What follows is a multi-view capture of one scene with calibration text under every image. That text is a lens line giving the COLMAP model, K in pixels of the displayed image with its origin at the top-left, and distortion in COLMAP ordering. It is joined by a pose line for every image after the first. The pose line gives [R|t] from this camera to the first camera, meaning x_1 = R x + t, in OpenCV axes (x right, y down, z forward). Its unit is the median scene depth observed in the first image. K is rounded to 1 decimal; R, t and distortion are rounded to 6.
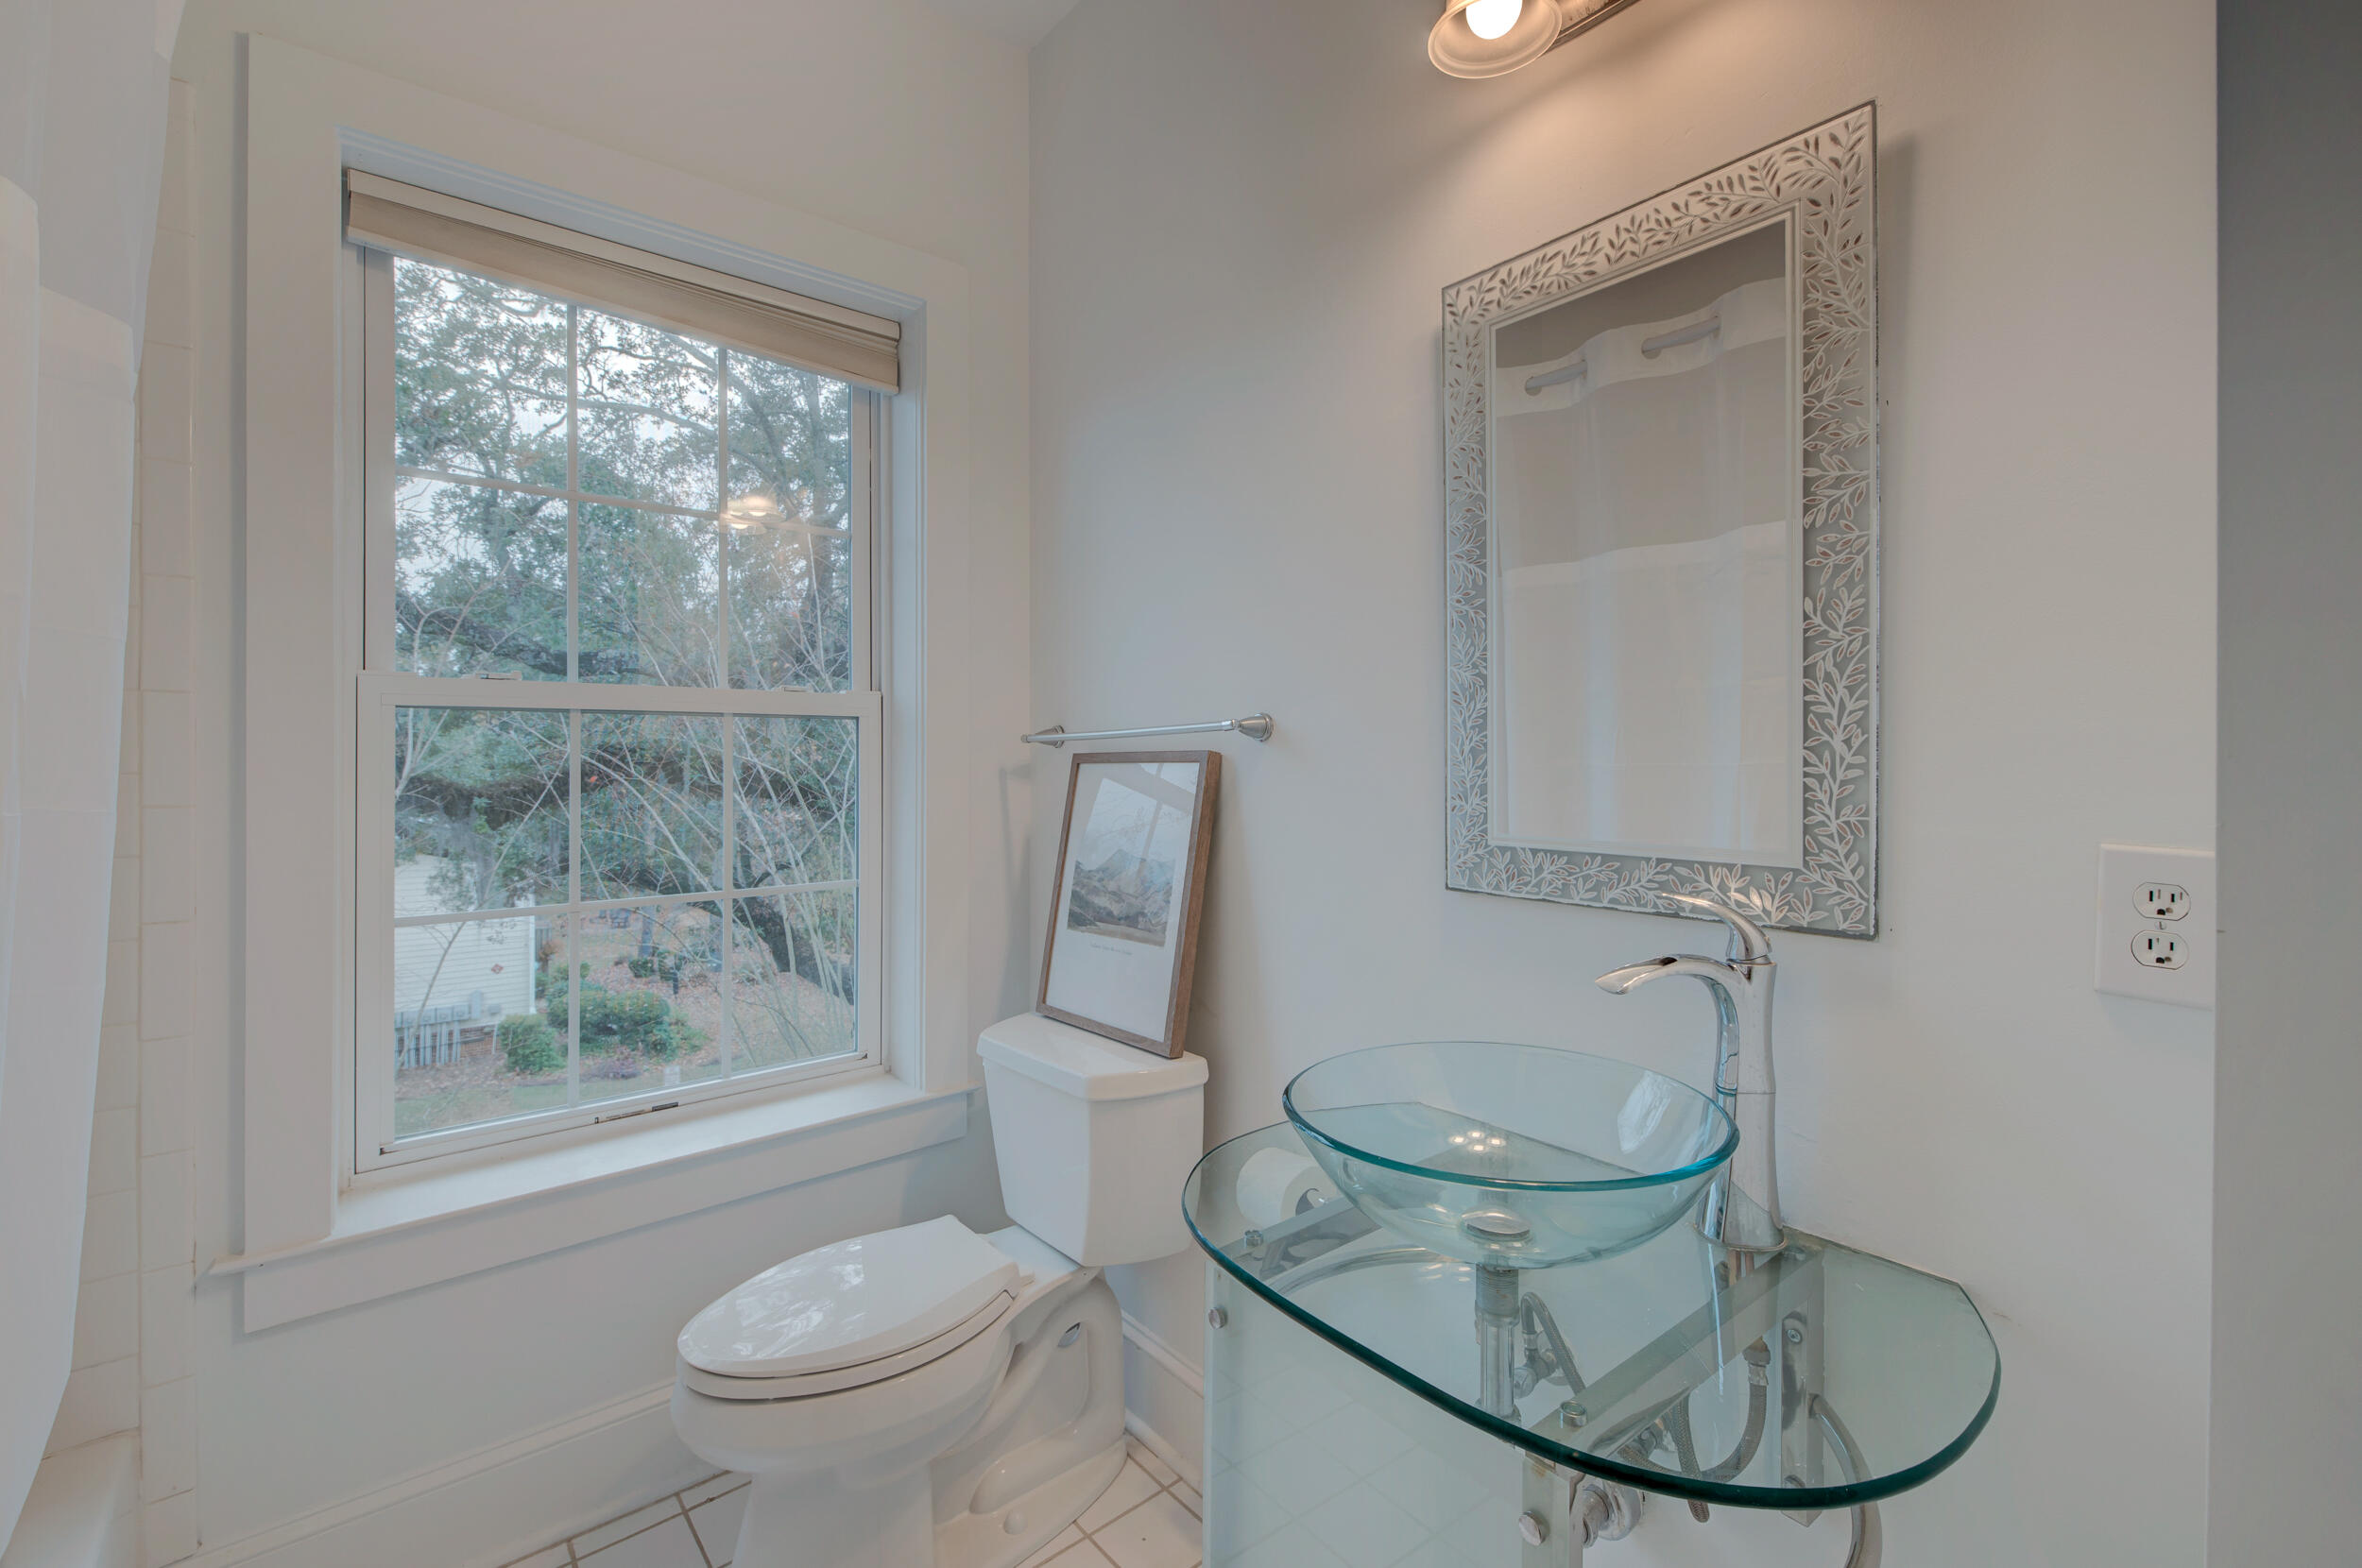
lens RADIAL K [[1015.5, 0, 1210.6], [0, 1015.5, 784.2], [0, 0, 1]] dist [0.031149, -0.010841]
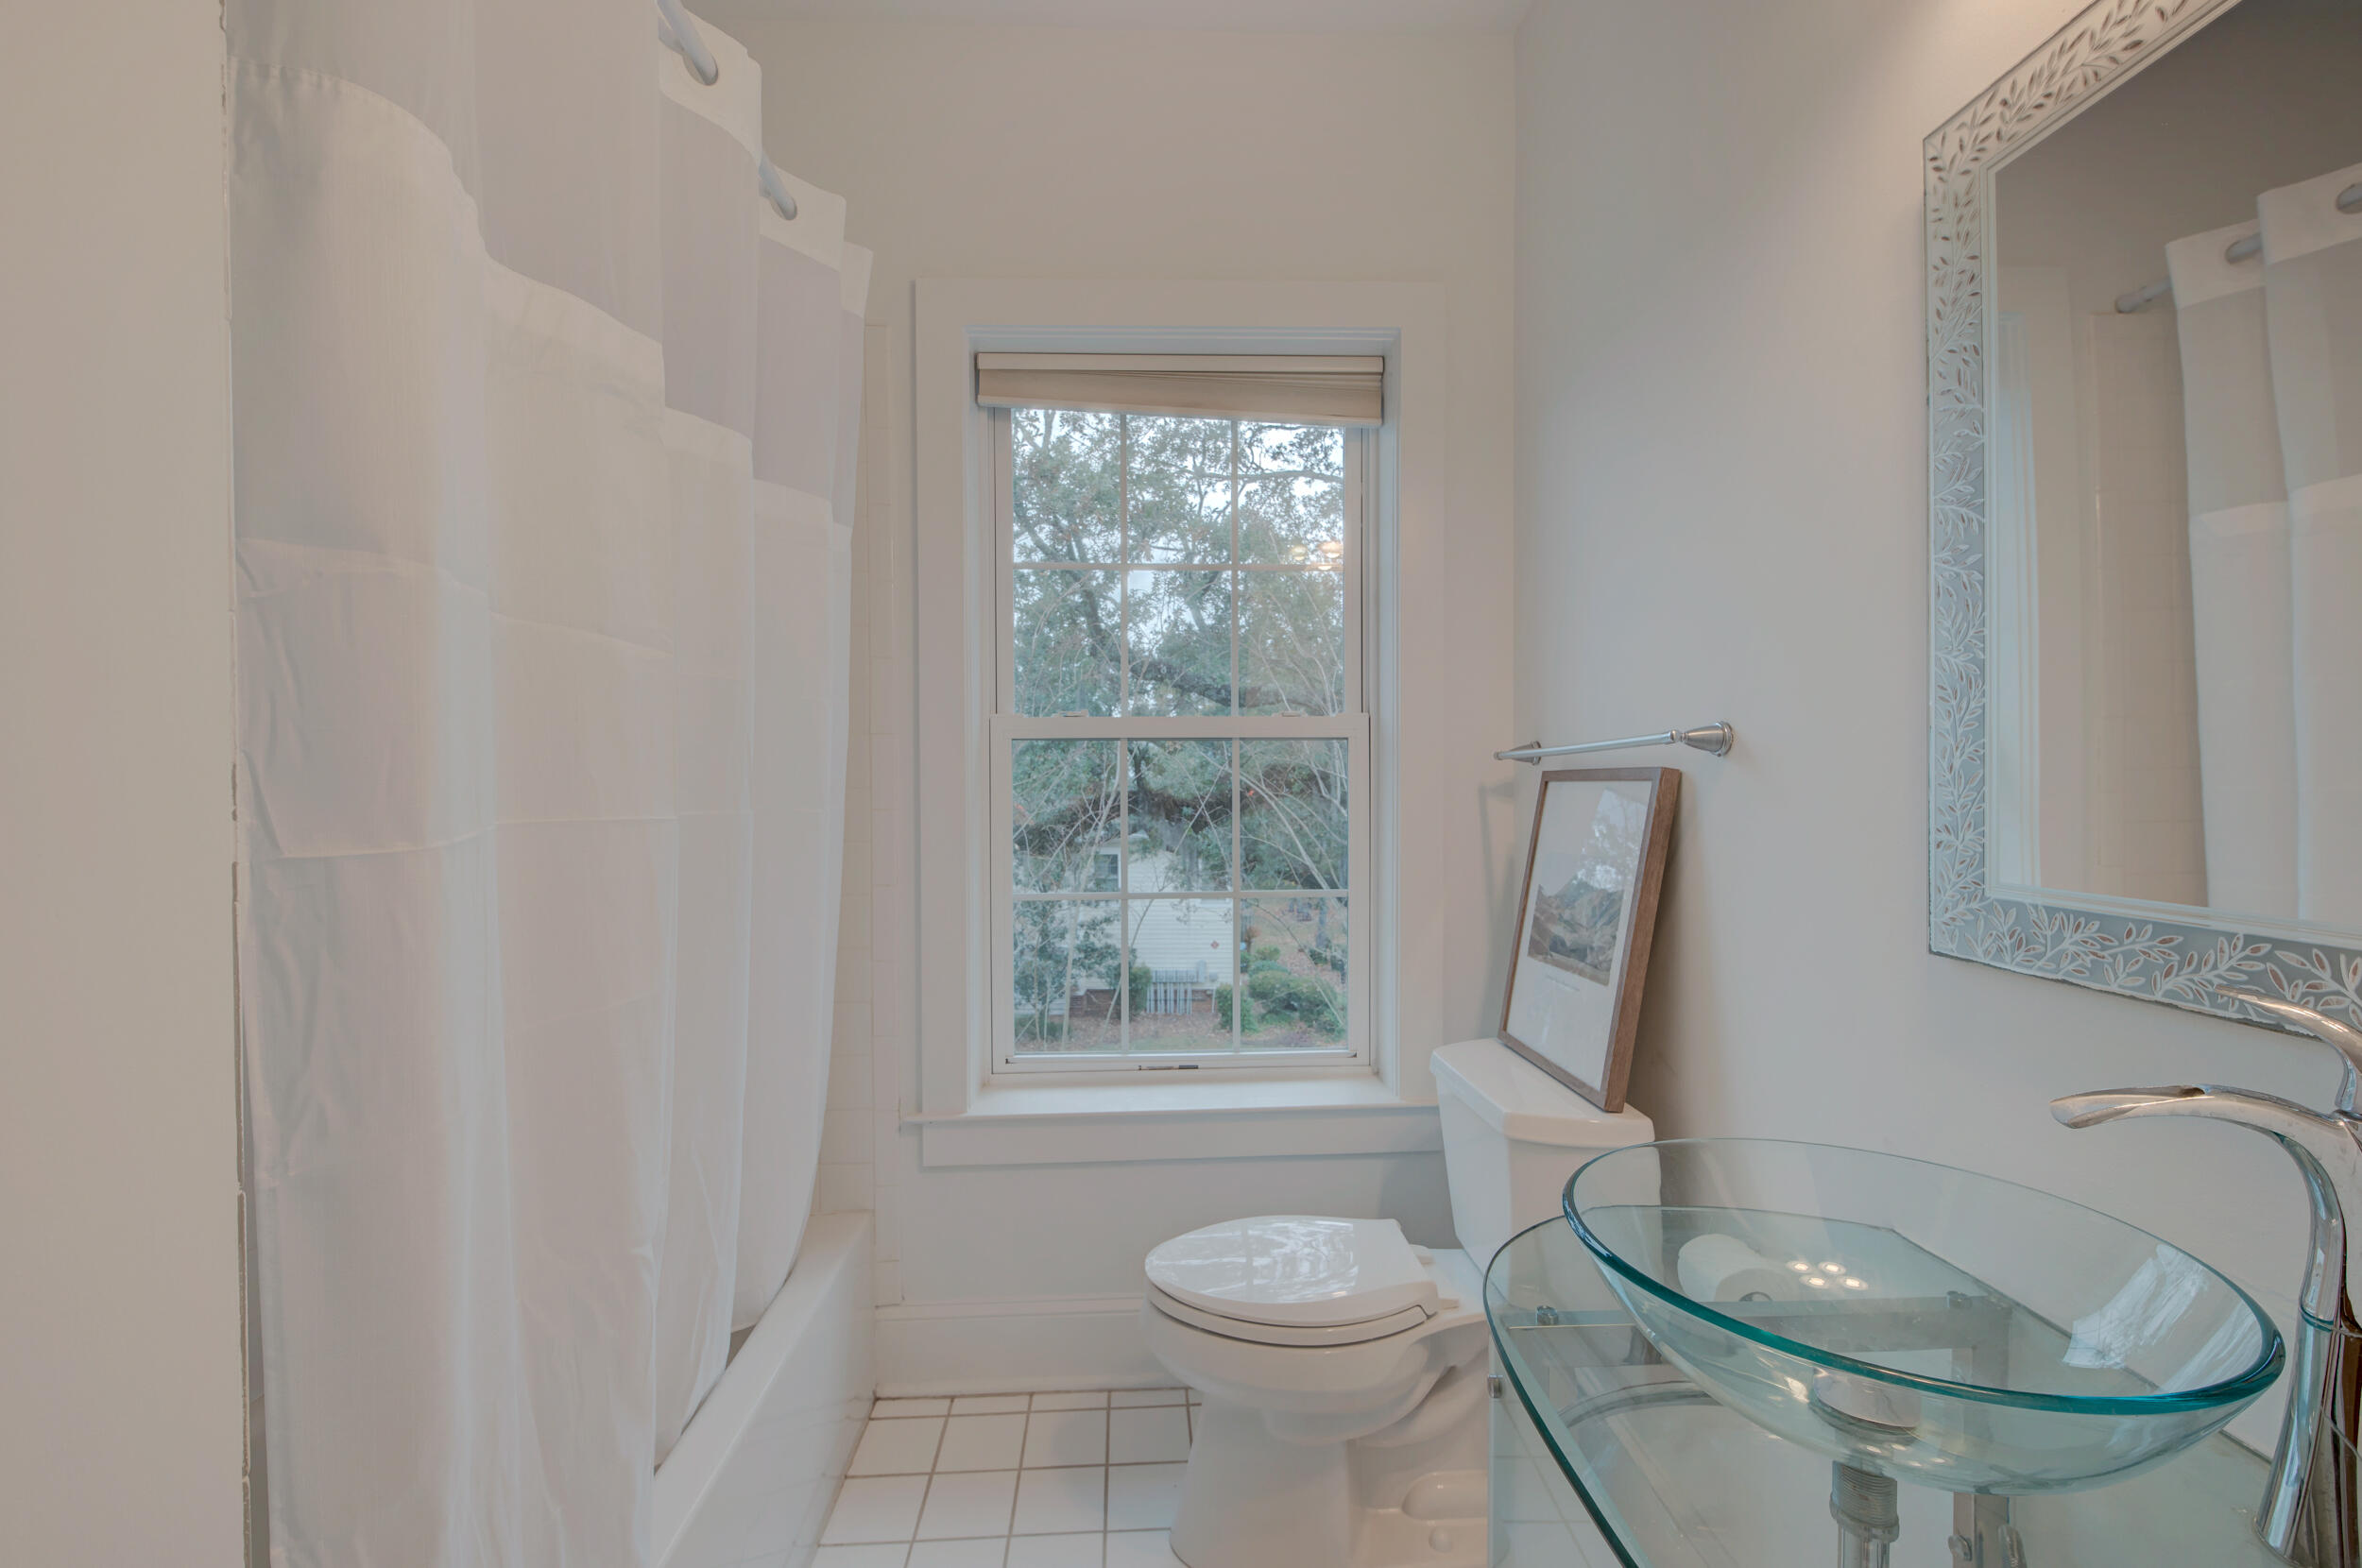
lens RADIAL K [[1007.0, 0, 1180.2], [0, 1007.0, 816.9], [0, 0, 1]] dist [0.028940, -0.010871]
pose [[0.798025, 0.023198, -0.602178, 0.183848], [-0.013521, 0.999697, 0.020593, -0.003032], [0.602473, -0.008291, 0.798096, 0.060120]]
